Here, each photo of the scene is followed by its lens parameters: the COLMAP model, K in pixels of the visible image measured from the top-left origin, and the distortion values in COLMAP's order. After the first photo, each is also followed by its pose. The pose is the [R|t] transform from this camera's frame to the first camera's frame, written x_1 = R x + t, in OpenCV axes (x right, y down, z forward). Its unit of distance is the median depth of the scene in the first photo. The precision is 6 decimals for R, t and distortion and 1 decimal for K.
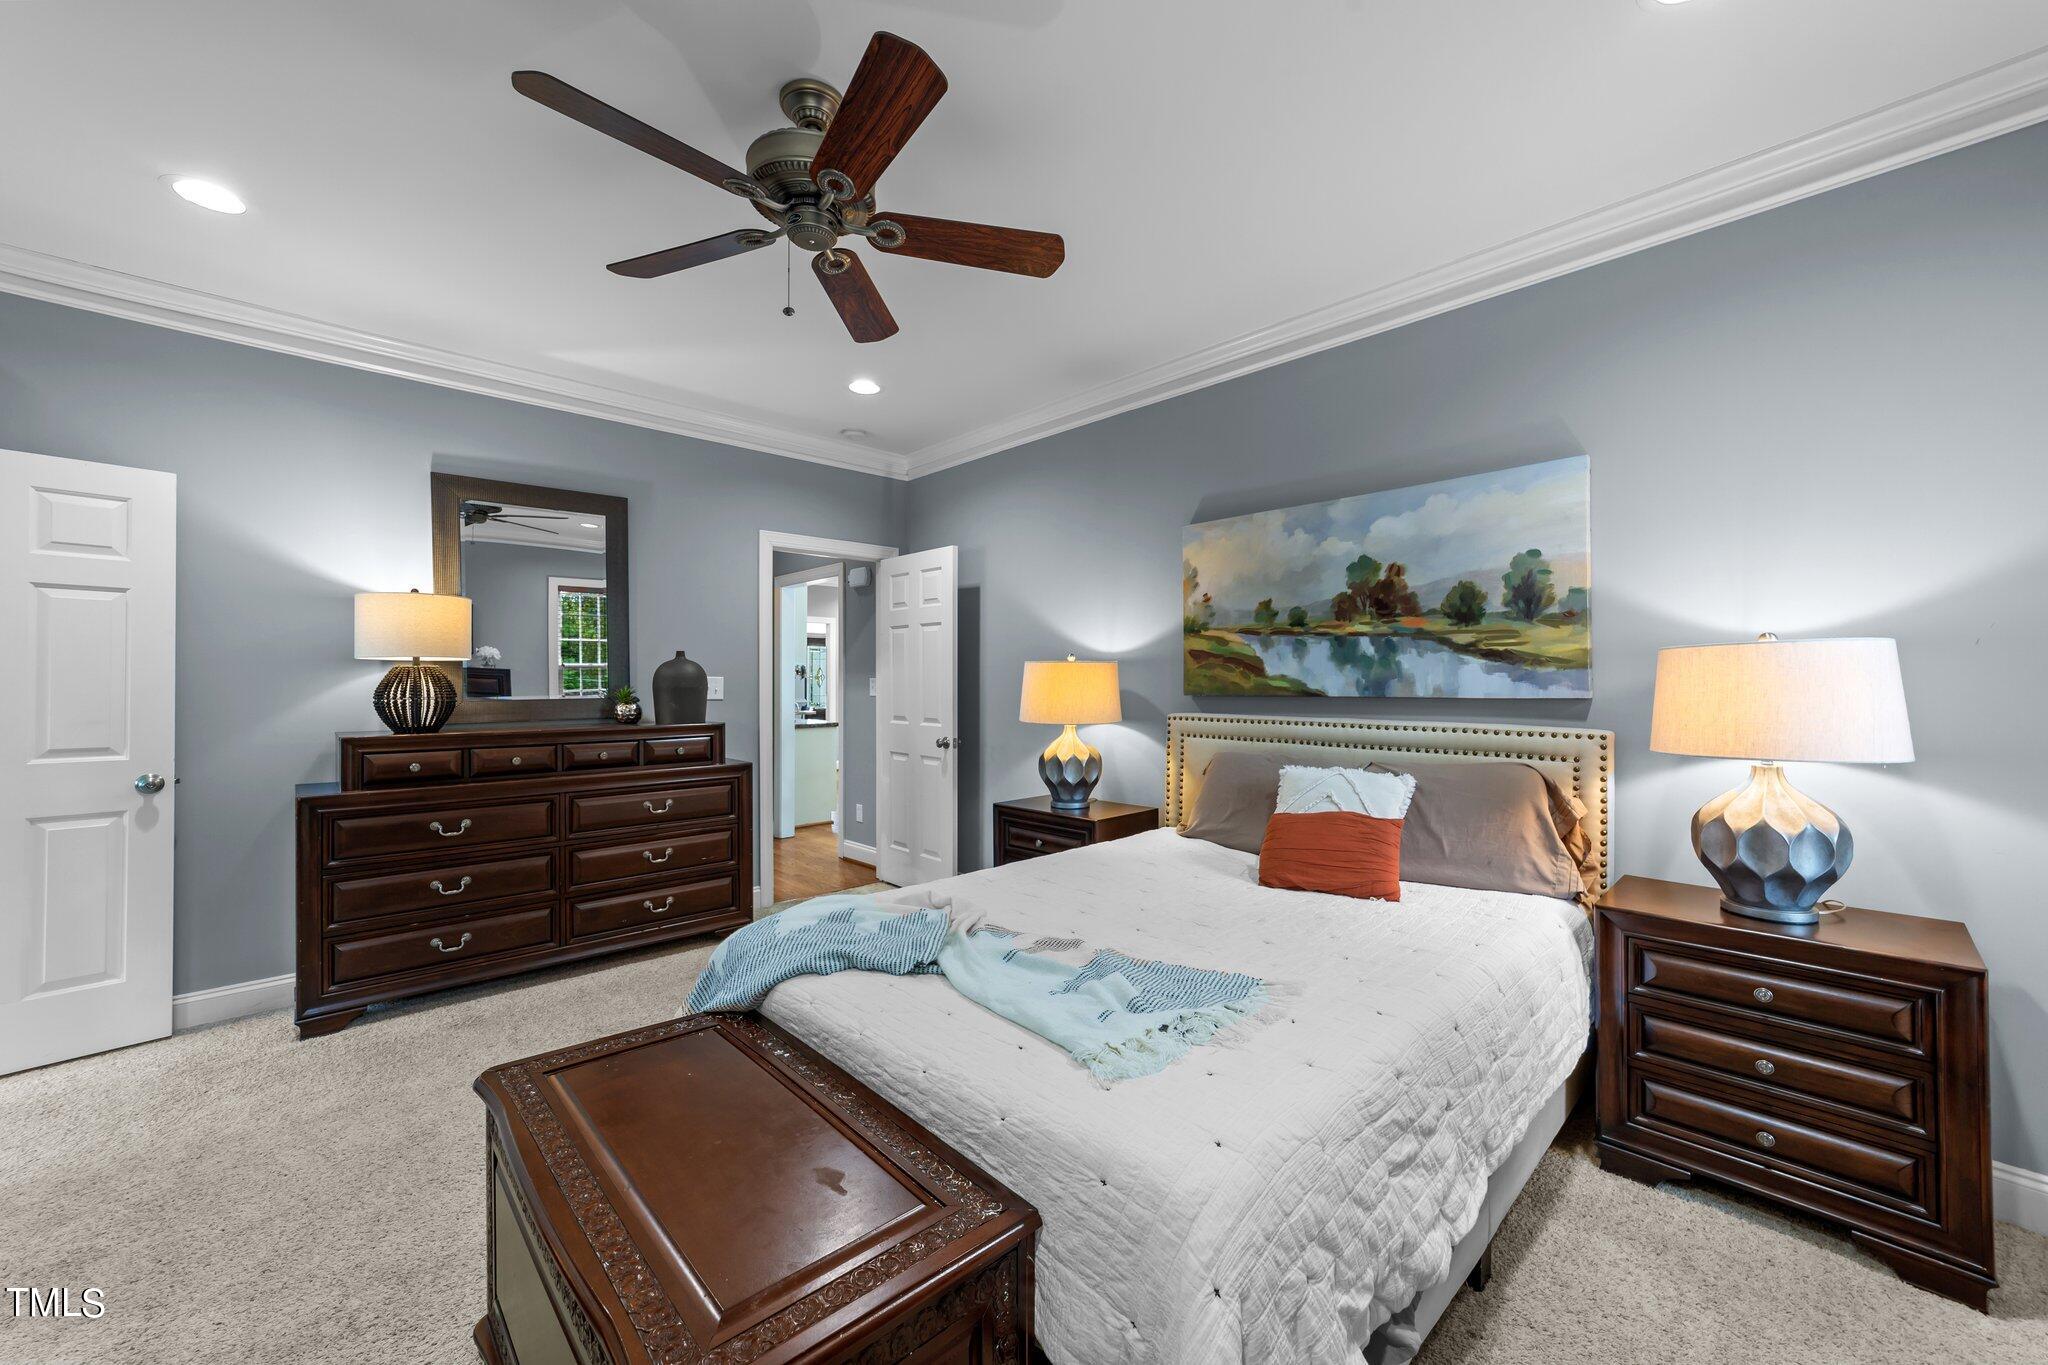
lens RADIAL K [[805.0, 0, 998.4], [0, 805.0, 681.9], [0, 0, 1]] dist [0.001004, 0.000120]
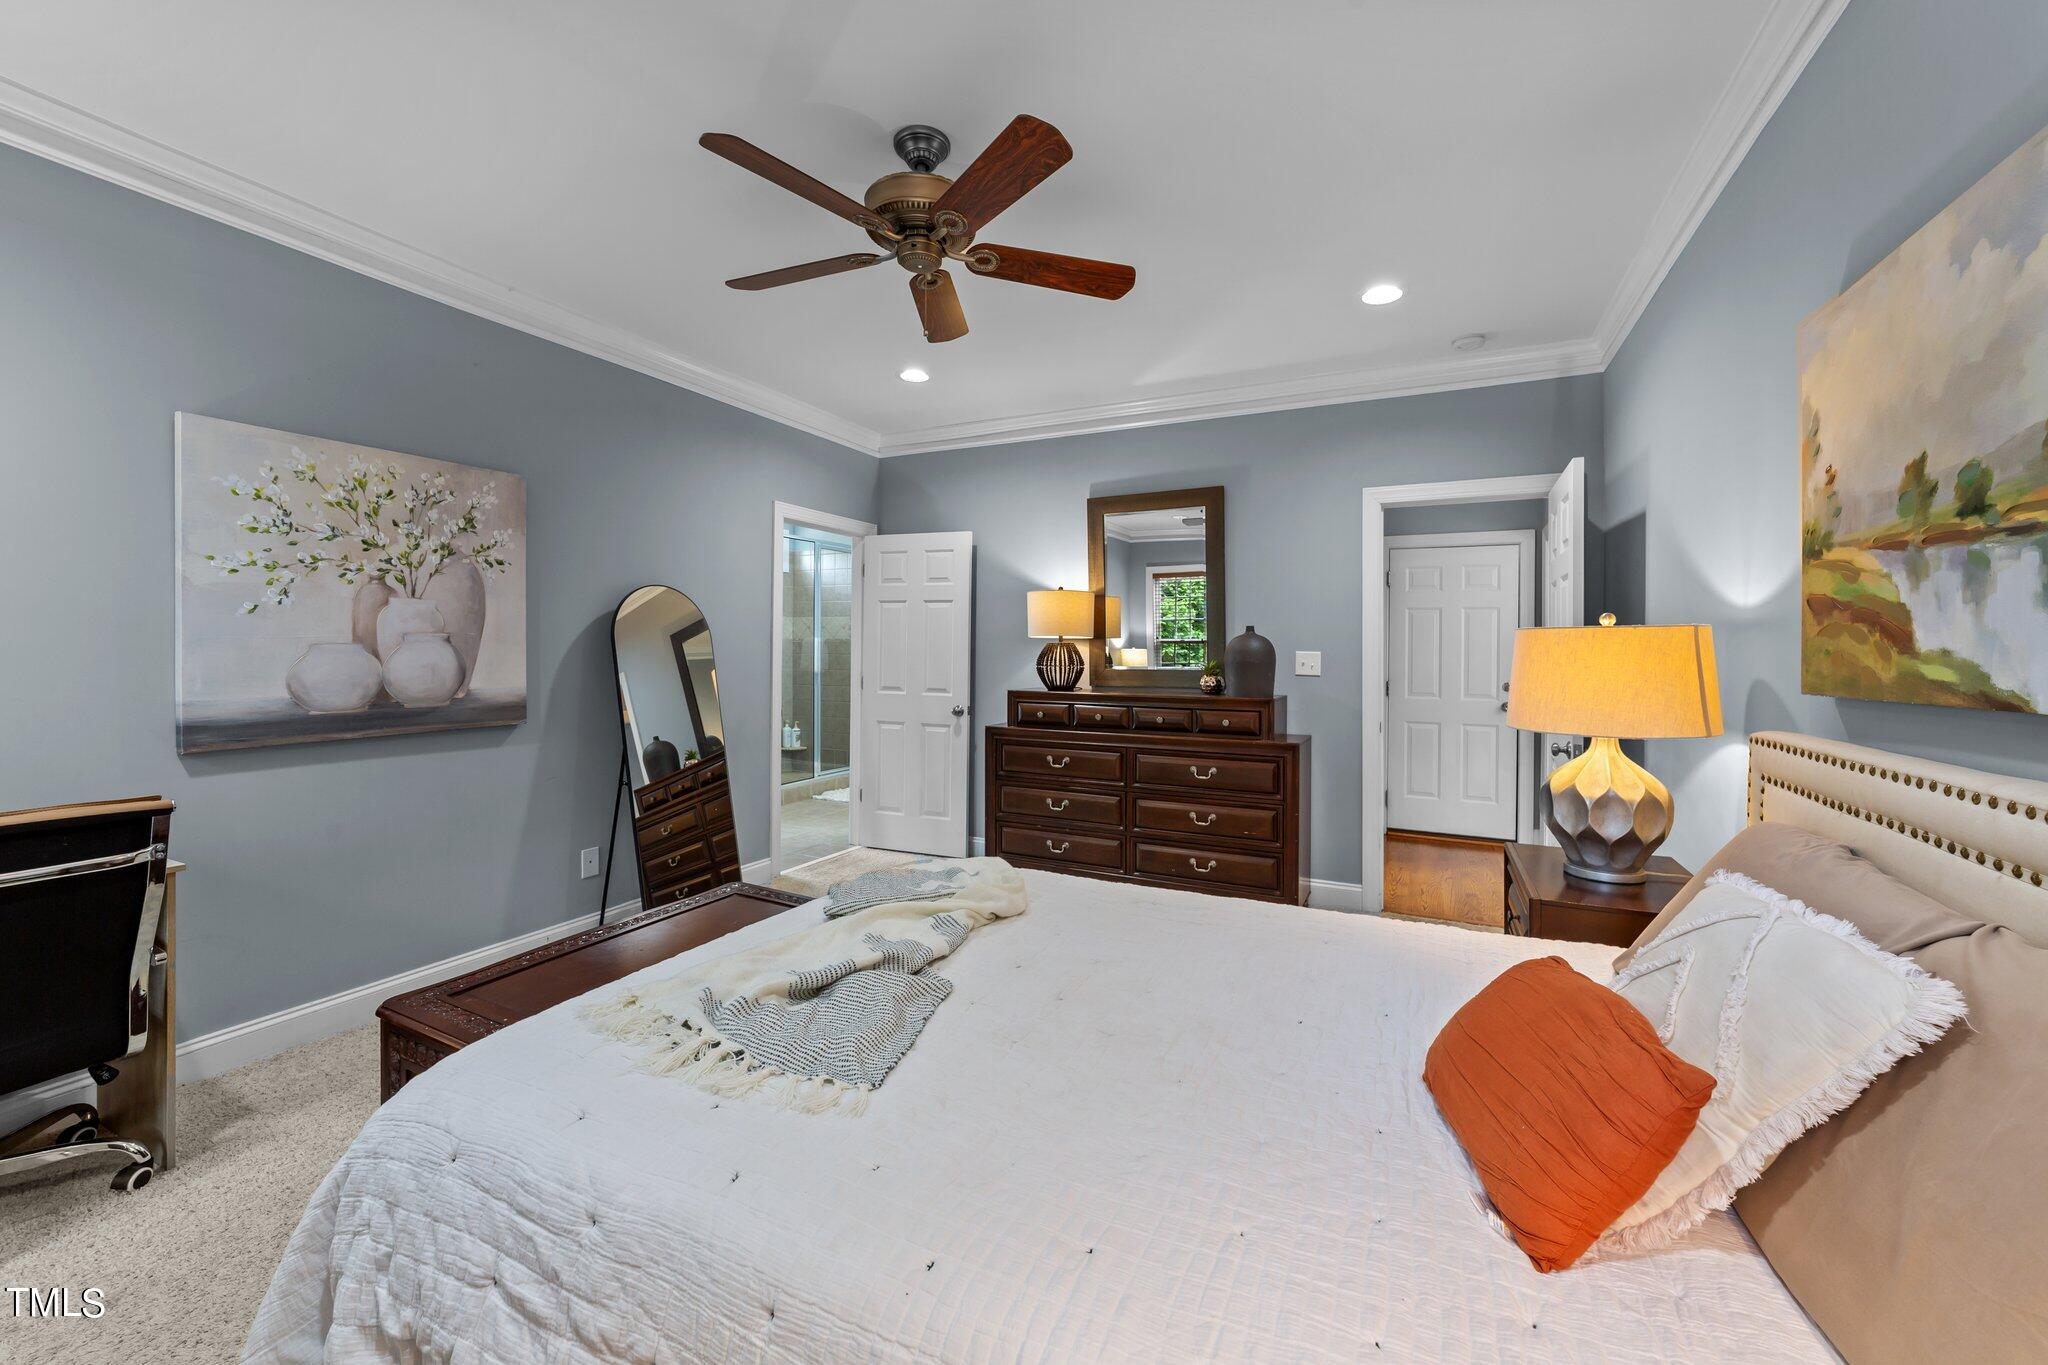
lens RADIAL K [[784.6, 0, 1029.5], [0, 784.6, 651.5], [0, 0, 1]] dist [0.000357, 0.000119]
pose [[0.366951, 0.003806, -0.930232, 0.516045], [-0.011968, 0.999928, -0.000629, -0.002618], [0.930163, 0.011364, 0.366971, 0.453494]]
